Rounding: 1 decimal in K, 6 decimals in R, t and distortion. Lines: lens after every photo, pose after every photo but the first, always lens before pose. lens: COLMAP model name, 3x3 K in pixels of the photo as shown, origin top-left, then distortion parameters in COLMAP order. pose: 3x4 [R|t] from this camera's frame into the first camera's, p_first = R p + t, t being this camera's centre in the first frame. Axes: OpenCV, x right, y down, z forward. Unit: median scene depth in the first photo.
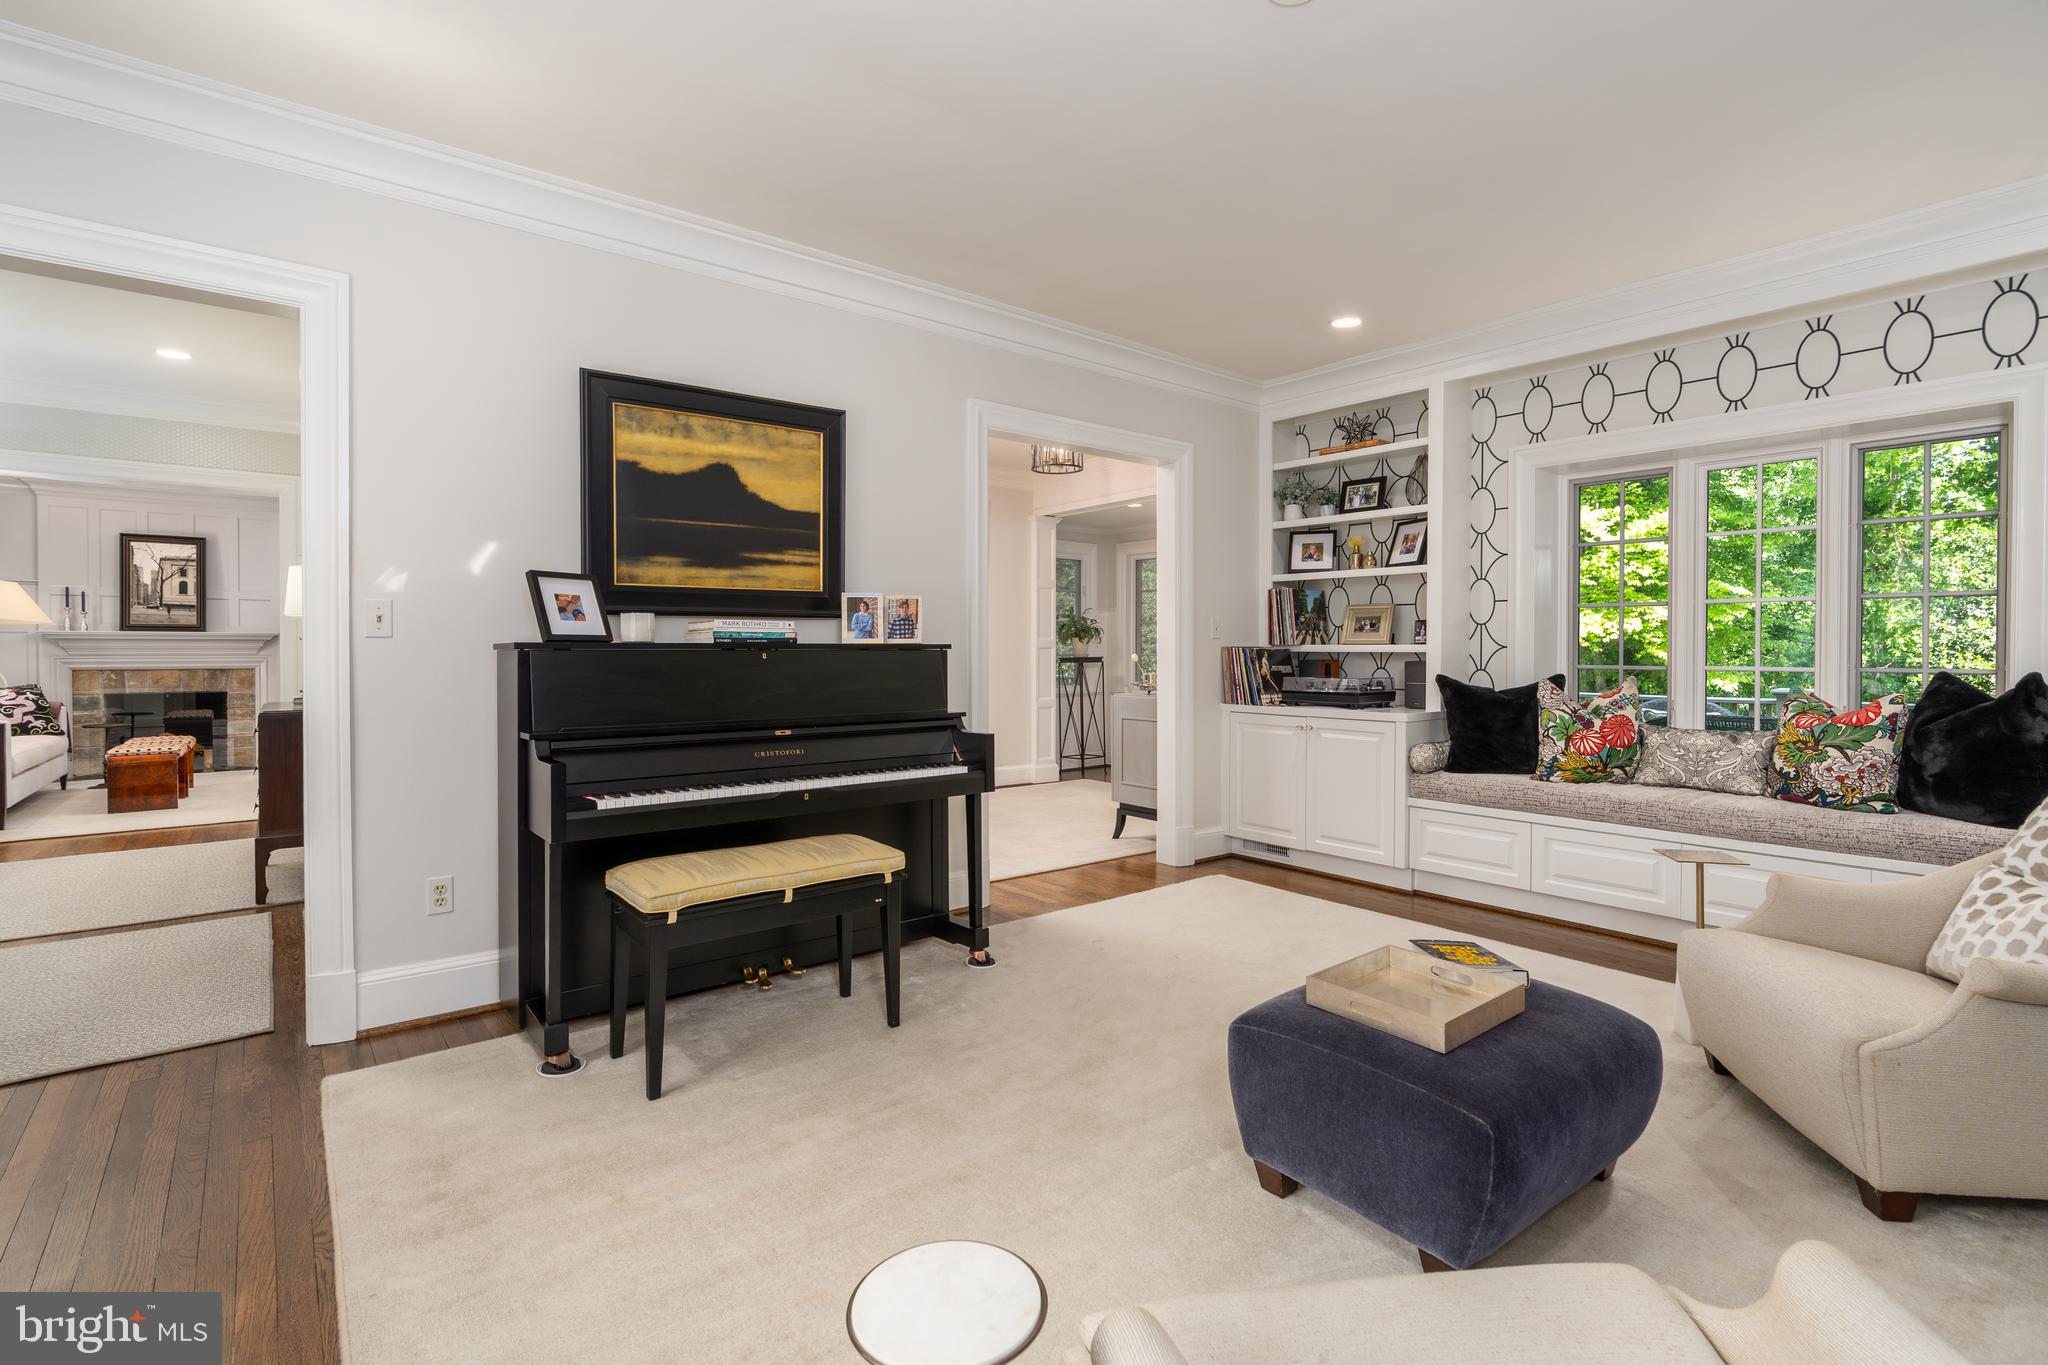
lens RADIAL K [[952.5, 0, 975.4], [0, 952.5, 679.9], [0, 0, 1]] dist [0.000575, 0.000069]
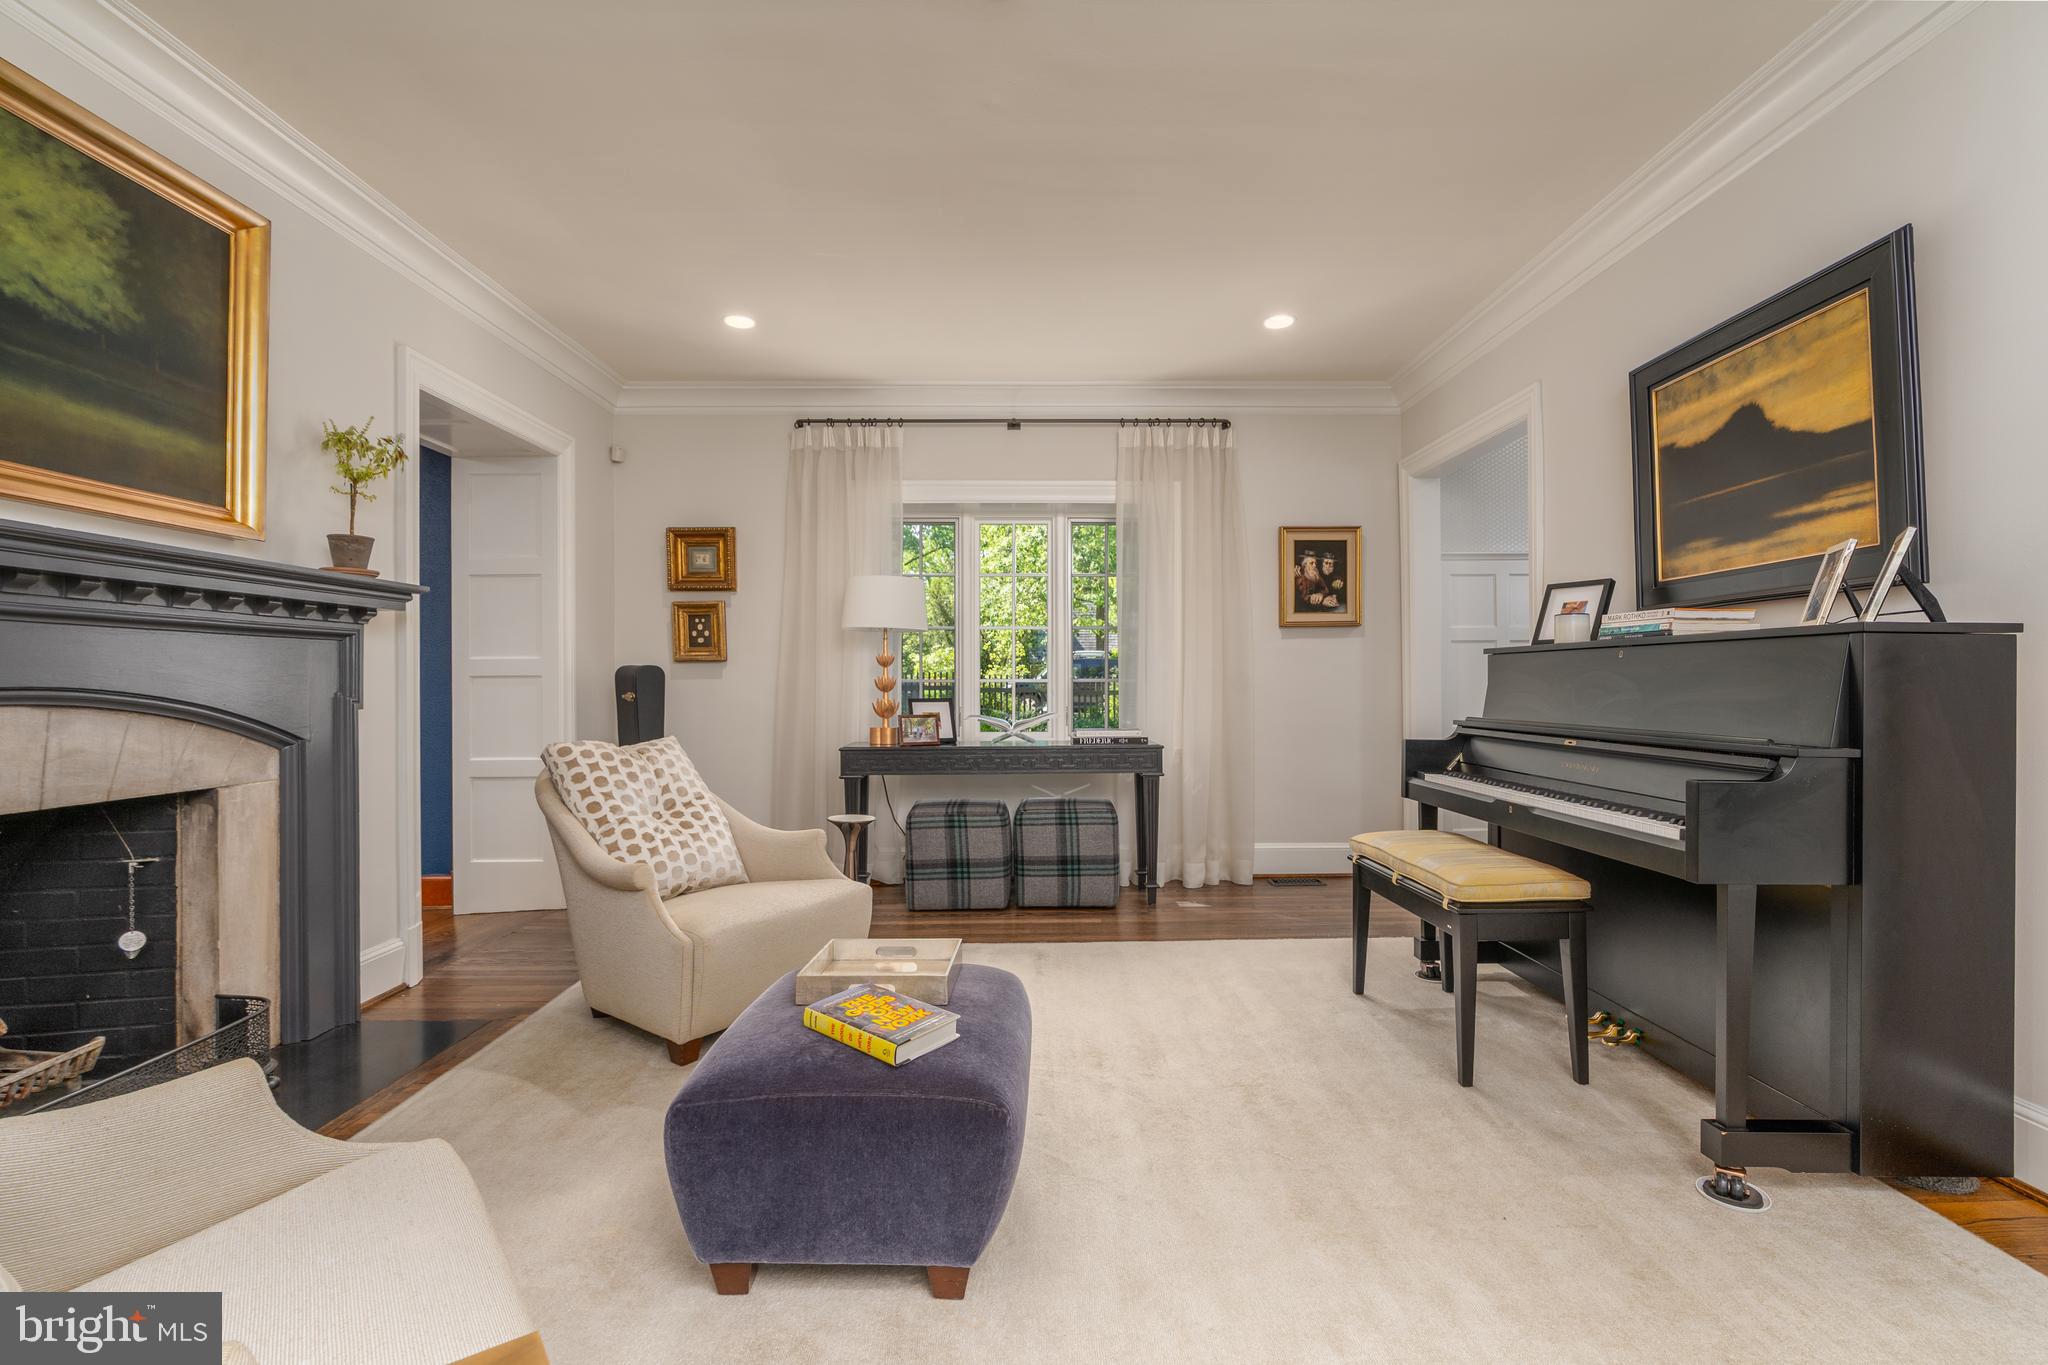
lens RADIAL K [[934.9, 0, 1024.0], [0, 934.9, 682.5], [0, 0, 1]] dist [-0.000086, -0.000079]
pose [[-0.608248, 0.002280, -0.793743, 0.698378], [-0.025966, 0.999404, 0.022768, -0.005021], [0.793322, 0.034459, -0.607826, 1.015689]]
